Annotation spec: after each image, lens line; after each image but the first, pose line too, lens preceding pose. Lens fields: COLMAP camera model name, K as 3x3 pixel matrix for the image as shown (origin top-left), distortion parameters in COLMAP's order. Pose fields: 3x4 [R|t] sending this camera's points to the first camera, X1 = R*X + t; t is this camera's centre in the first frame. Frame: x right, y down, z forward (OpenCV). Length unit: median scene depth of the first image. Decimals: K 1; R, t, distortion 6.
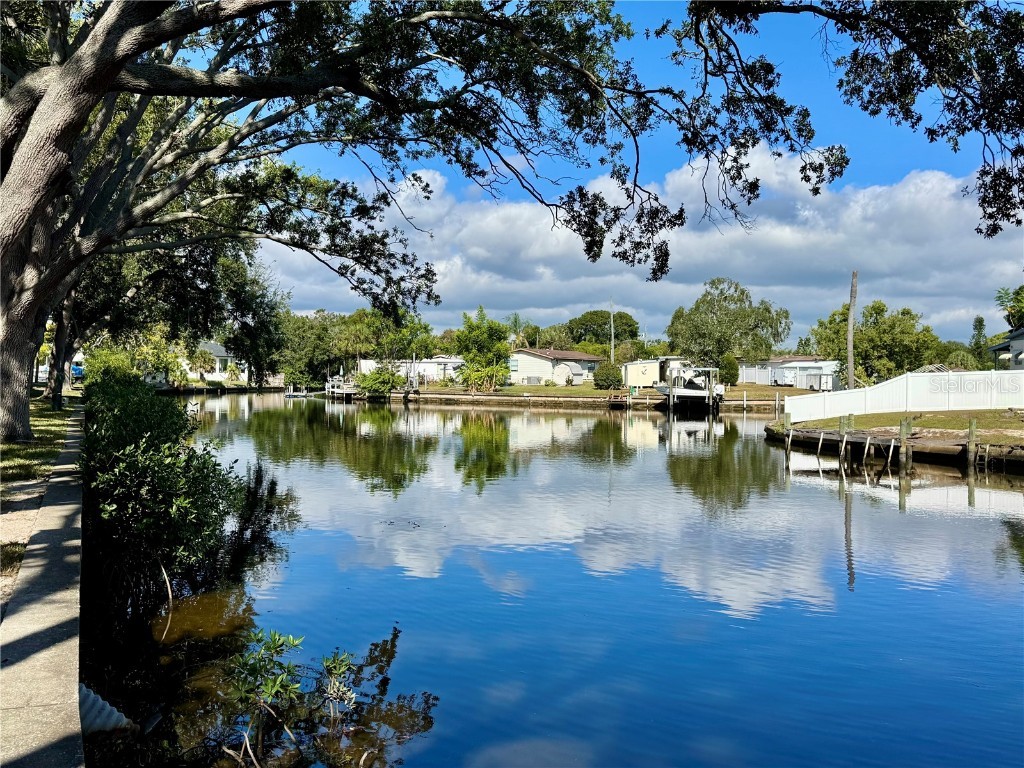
lens RADIAL K [[917.0, 0, 513.1], [0, 917.0, 383.5], [0, 0, 1]] dist [0.009106, 0.001221]
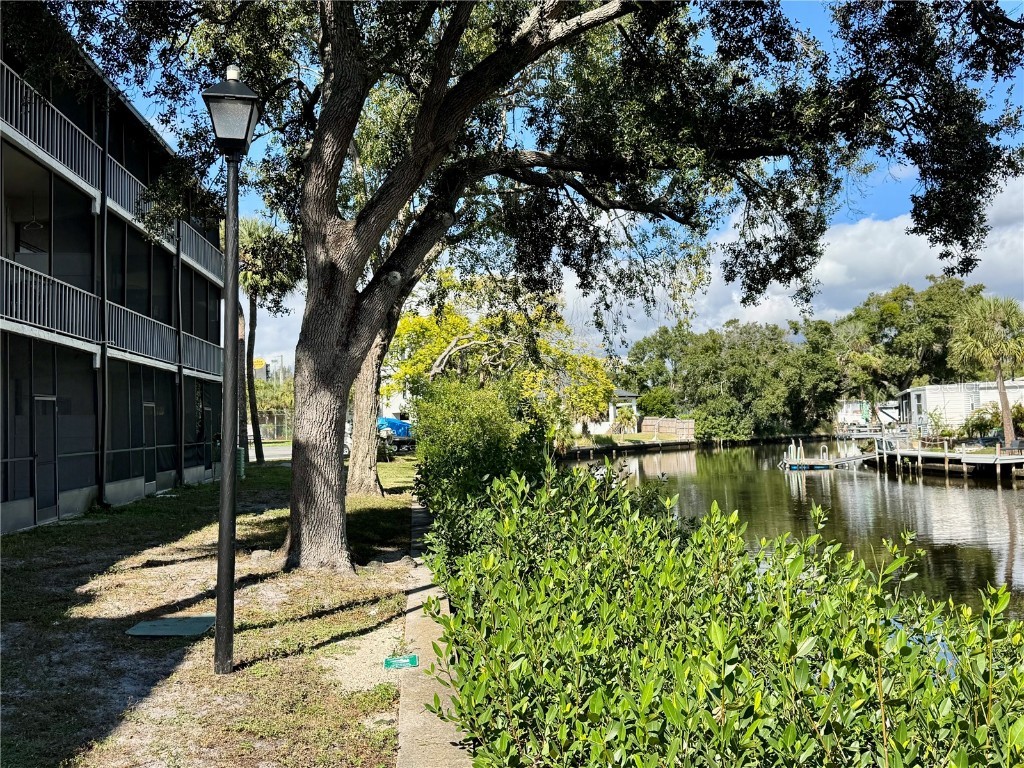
lens RADIAL K [[917.0, 0, 511.7], [0, 917.0, 381.9], [0, 0, 1]] dist [0.009106, 0.001221]
pose [[0.950558, -0.045742, -0.307160, -0.200878], [0.030407, 0.998049, -0.054527, -0.007175], [0.309055, 0.042491, 0.950095, 0.419541]]
